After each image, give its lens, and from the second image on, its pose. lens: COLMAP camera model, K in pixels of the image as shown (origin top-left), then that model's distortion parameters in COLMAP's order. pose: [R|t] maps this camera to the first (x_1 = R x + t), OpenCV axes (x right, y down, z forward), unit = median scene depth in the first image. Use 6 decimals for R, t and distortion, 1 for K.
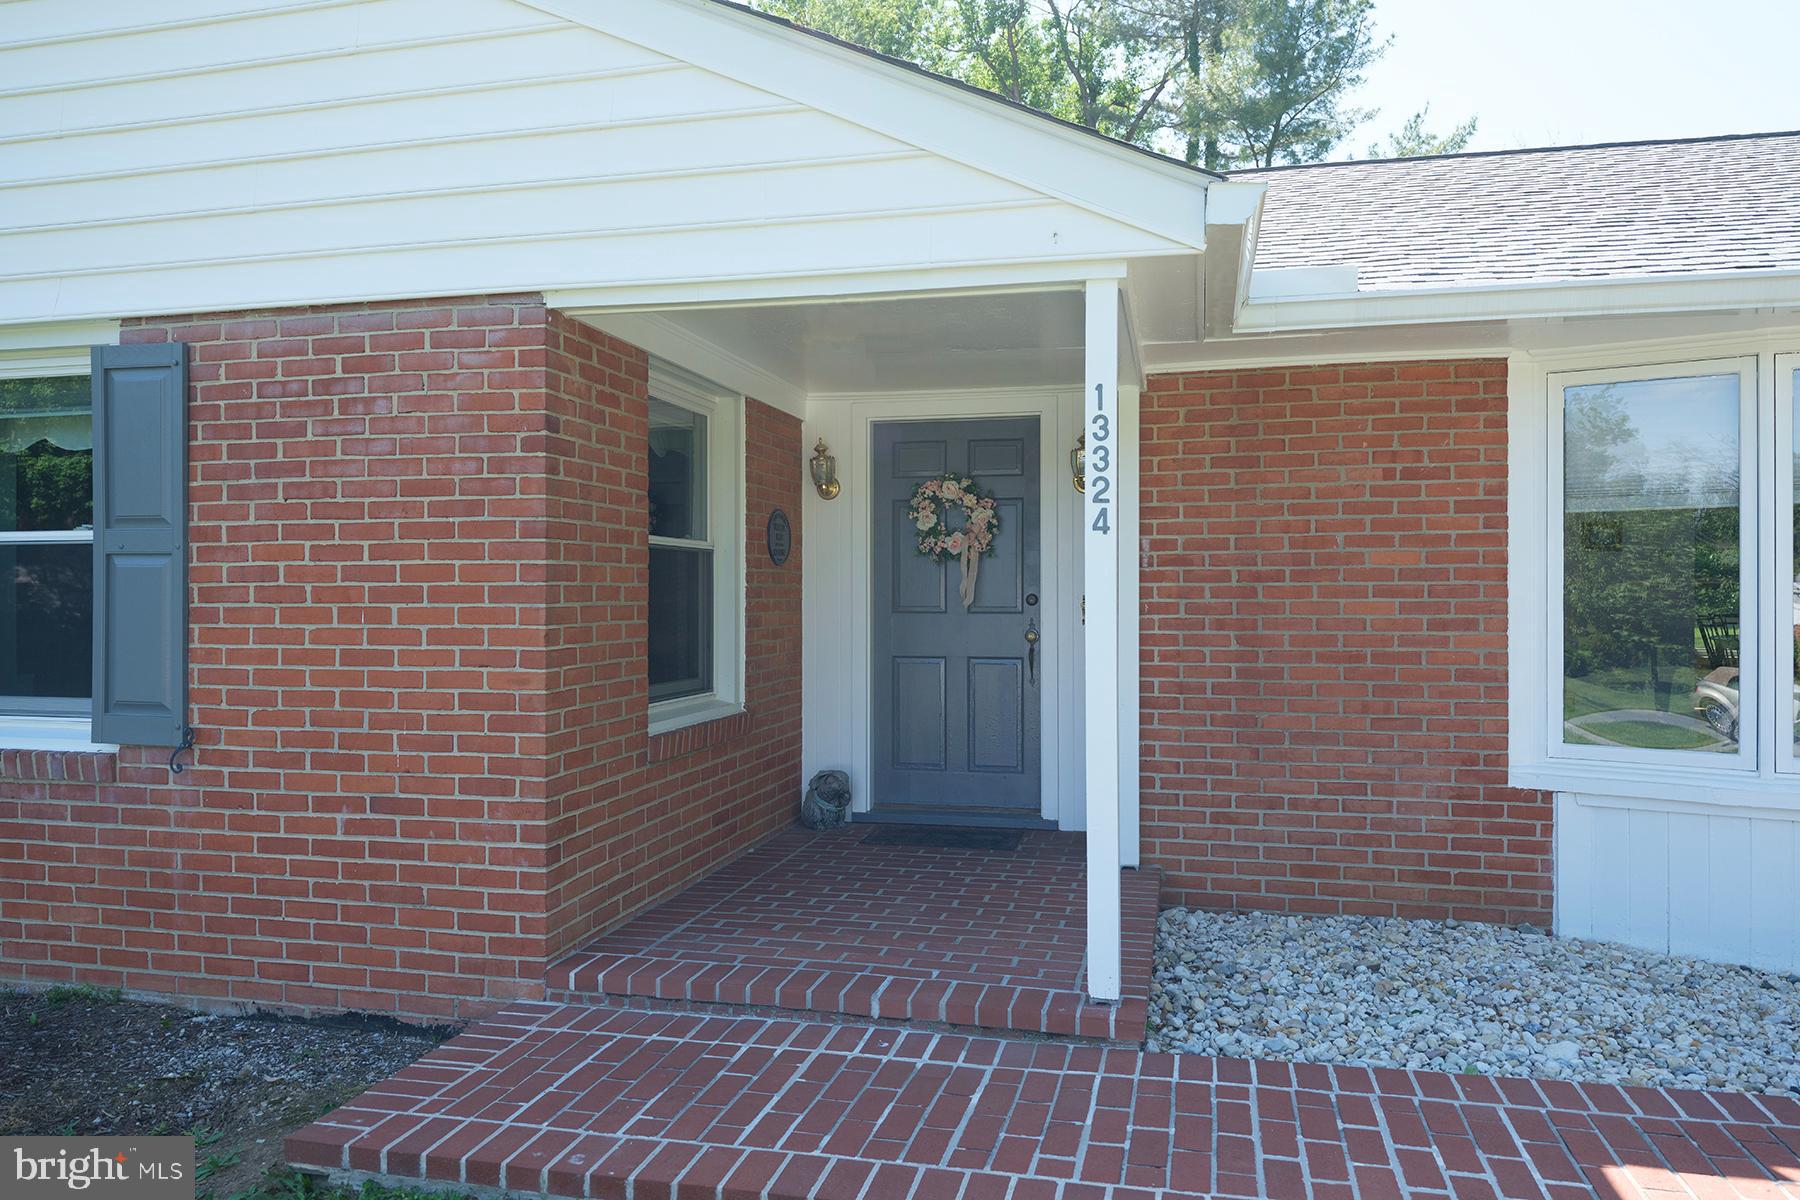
lens RADIAL K [[1244.0, 0, 901.3], [0, 1244.0, 596.6], [0, 0, 1]] dist [0.028143, -0.039532]
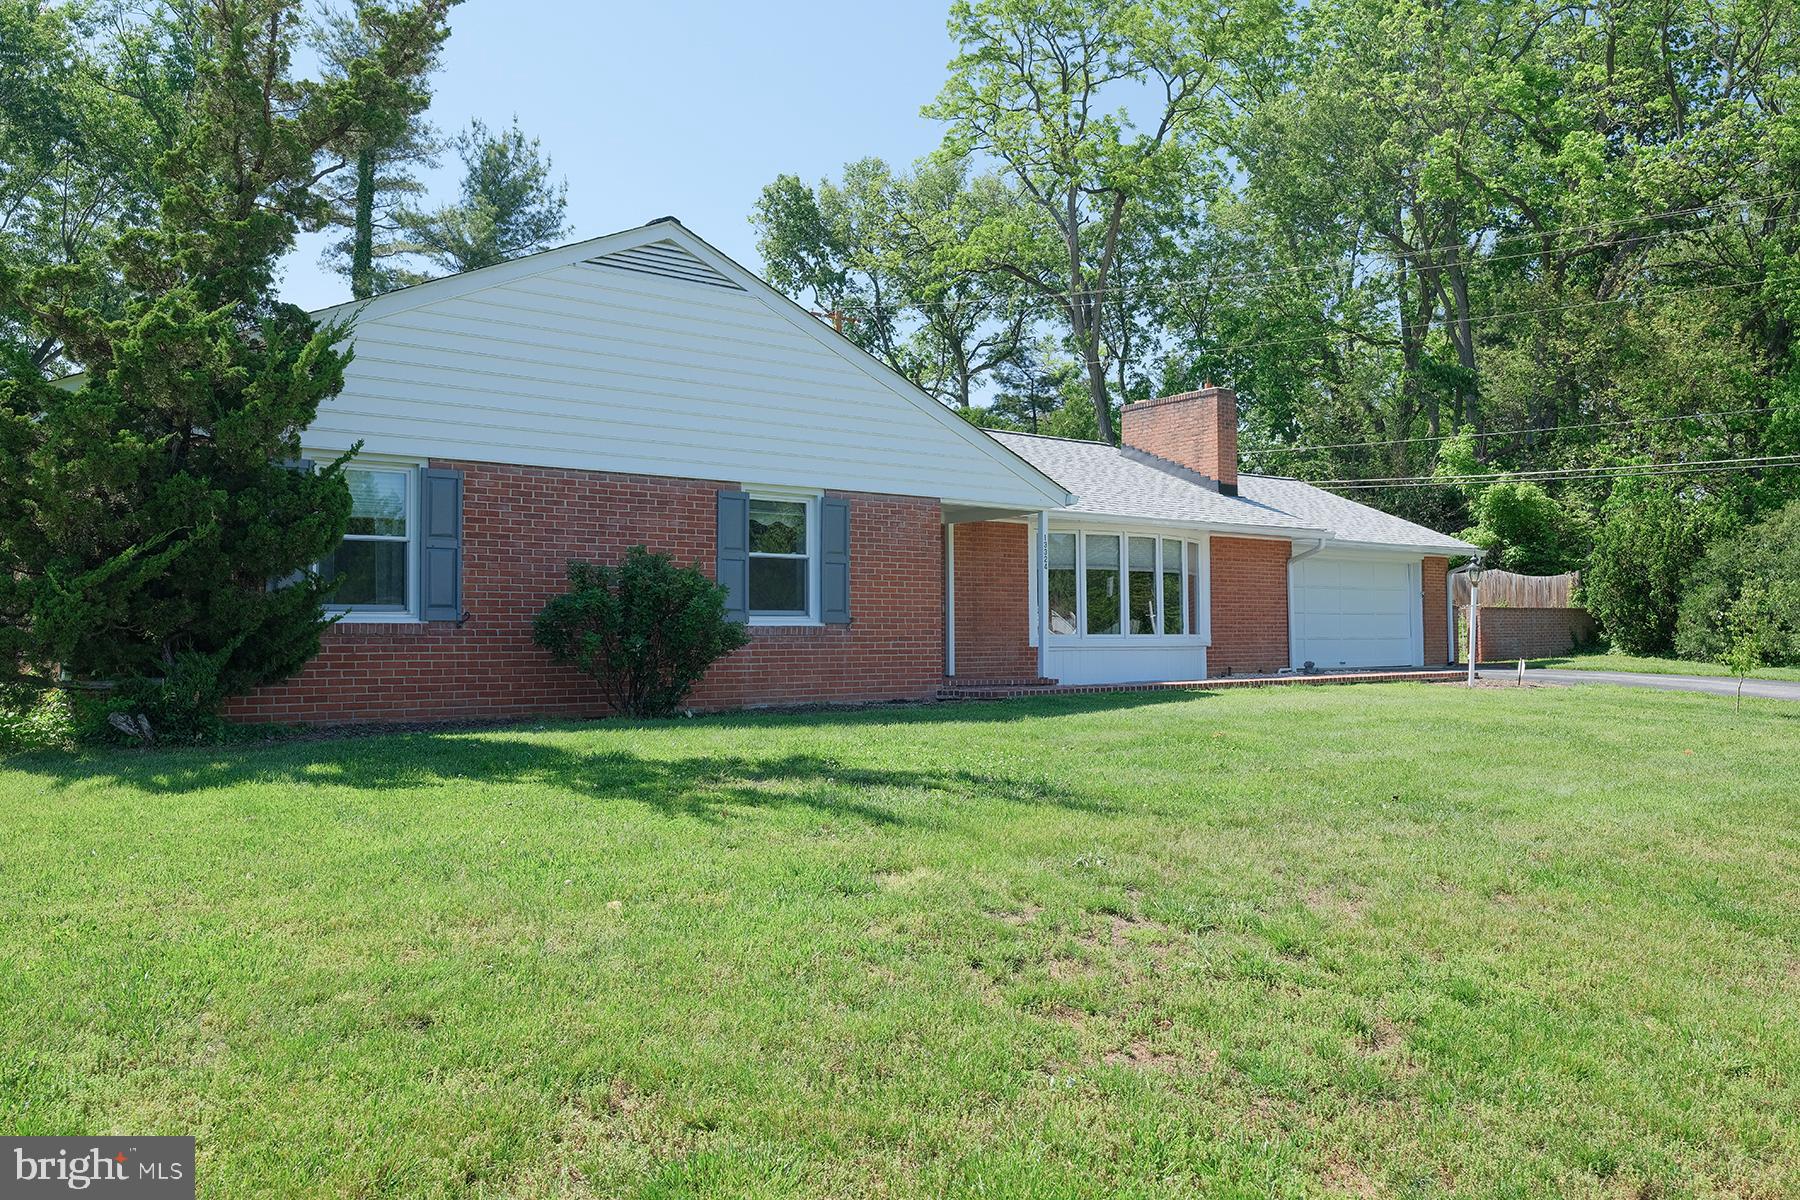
lens RADIAL K [[1352.1, 0, 900.6], [0, 1352.1, 601.9], [0, 0, 1]] dist [0.000317, 0.000002]
pose [[0.634001, 0.021299, 0.773039, -3.250261], [0.008462, 0.999370, -0.034476, 0.189366], [-0.773286, 0.028399, 0.633421, -1.352041]]
